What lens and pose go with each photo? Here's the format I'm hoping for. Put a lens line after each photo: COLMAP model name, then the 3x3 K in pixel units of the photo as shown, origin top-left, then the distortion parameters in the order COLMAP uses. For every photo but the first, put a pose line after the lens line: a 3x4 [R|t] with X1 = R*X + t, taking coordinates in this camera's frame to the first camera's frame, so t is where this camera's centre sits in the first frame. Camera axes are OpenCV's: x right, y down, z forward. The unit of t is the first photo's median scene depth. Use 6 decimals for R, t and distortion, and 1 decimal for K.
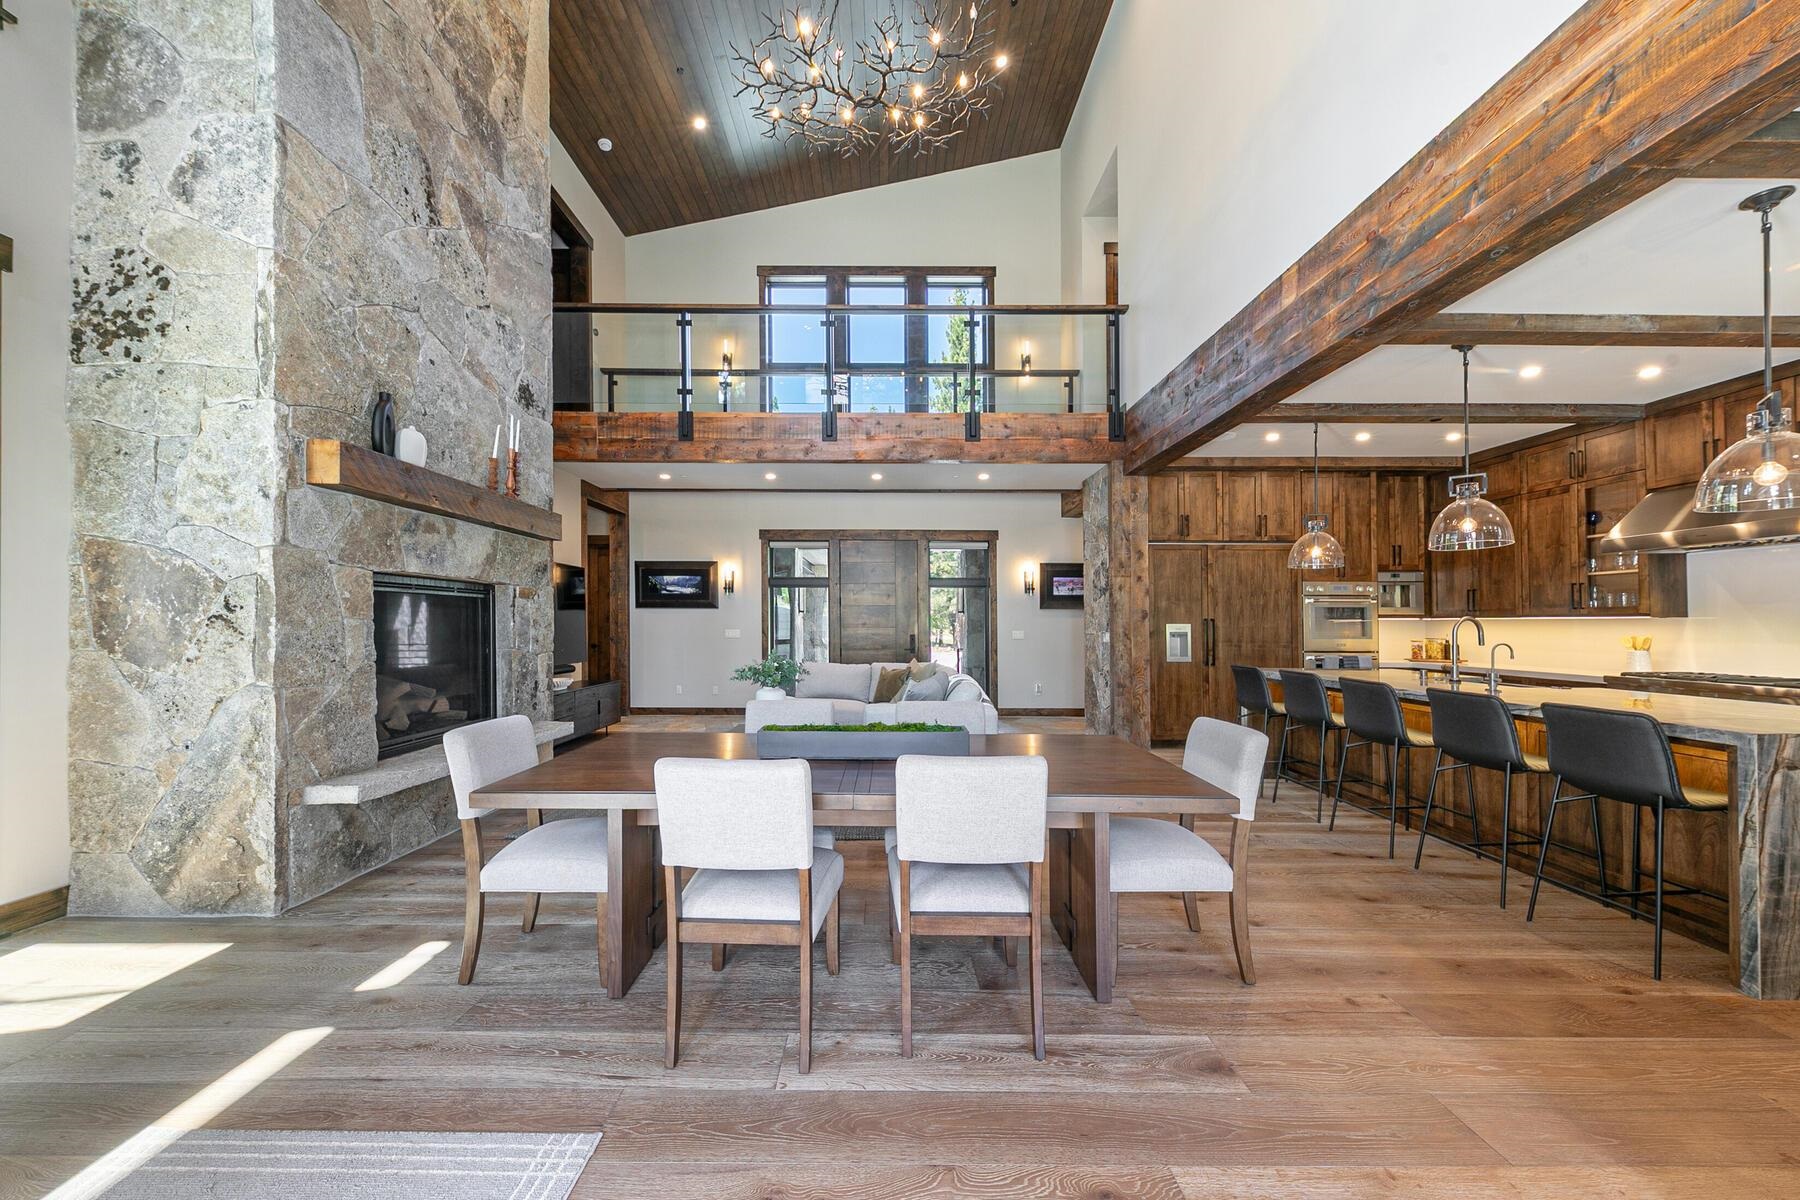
lens RADIAL K [[641.7, 0, 886.1], [0, 641.7, 626.7], [0, 0, 1]] dist [-0.000511, -0.000681]
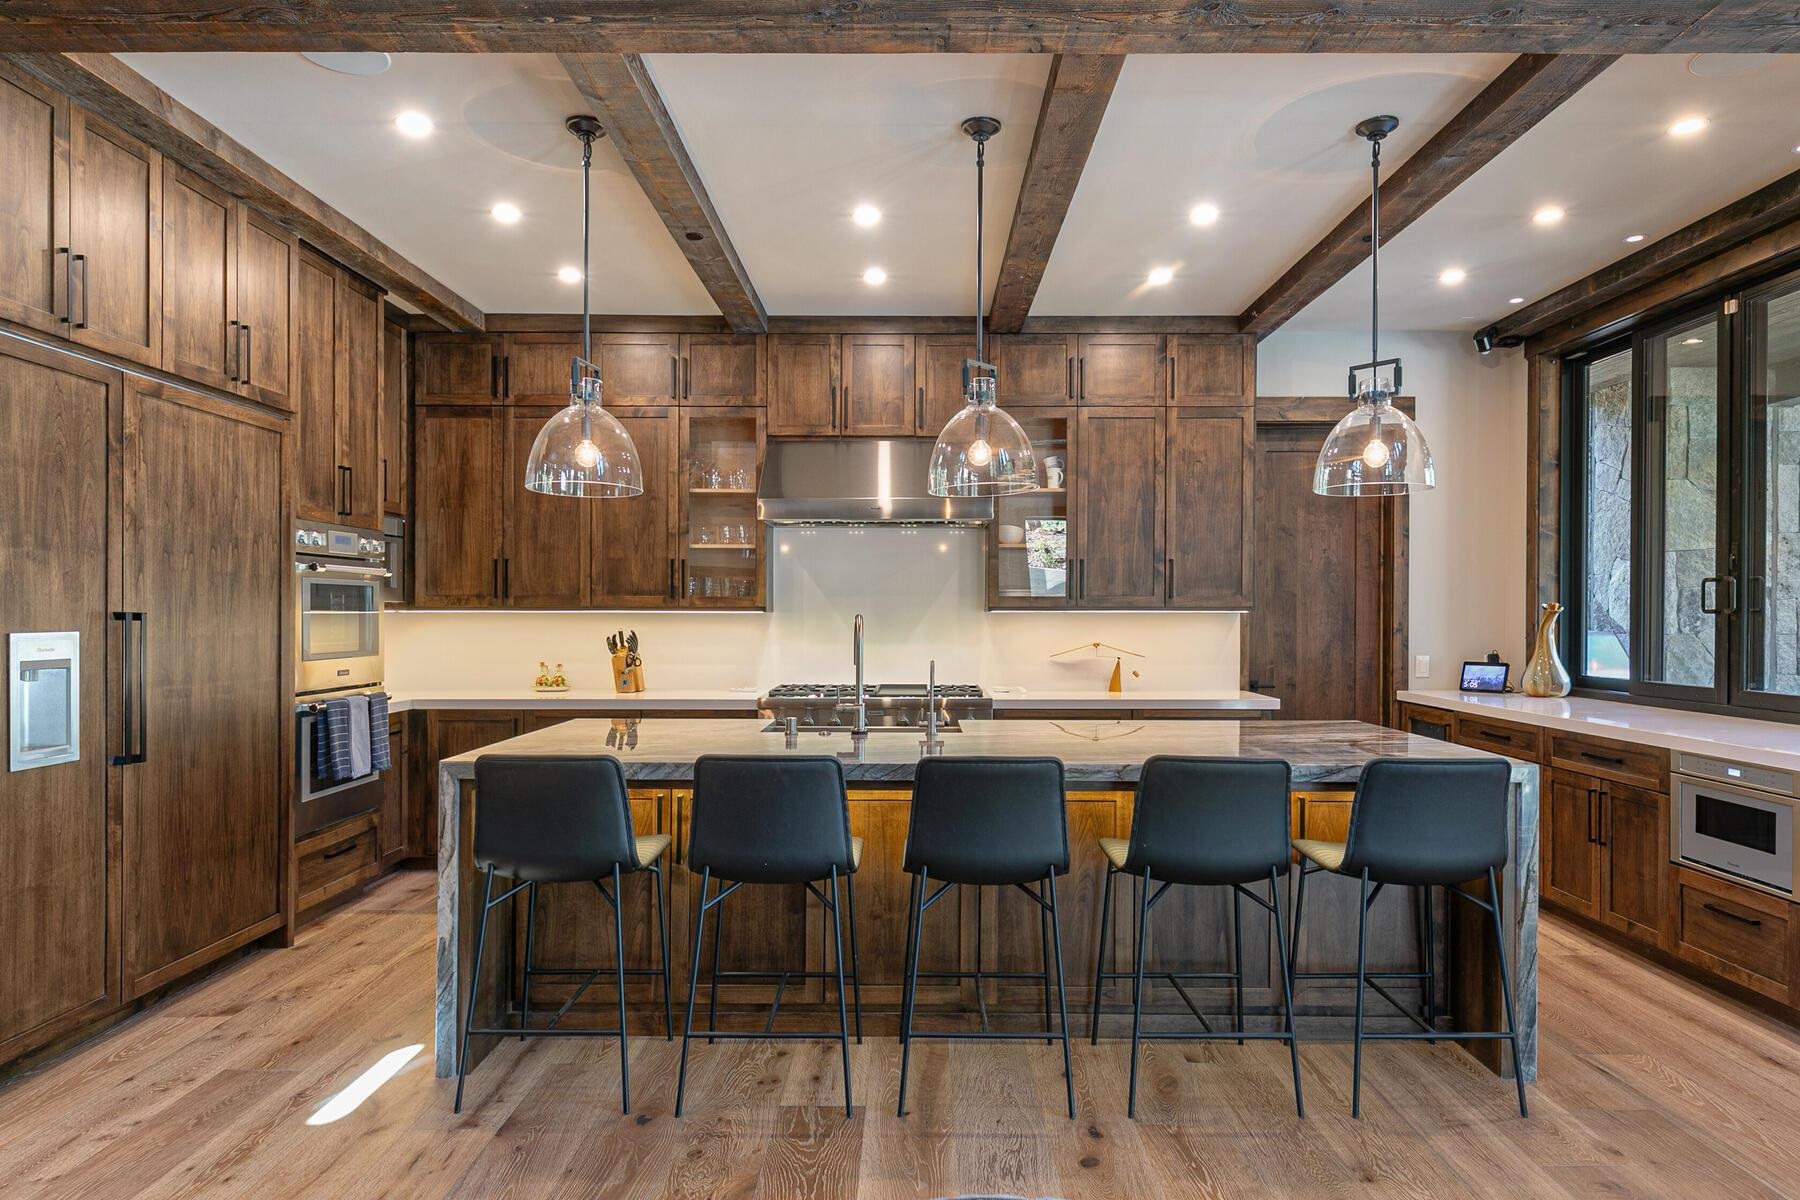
lens RADIAL K [[1089.1, 0, 900.2], [0, 1089.1, 603.4], [0, 0, 1]] dist [0.005642, 0.001876]
pose [[-0.001821, 0.007425, 0.999971, -0.023764], [0.002416, 0.999970, -0.007421, -0.011982], [-0.999995, 0.002403, -0.001839, 0.630735]]
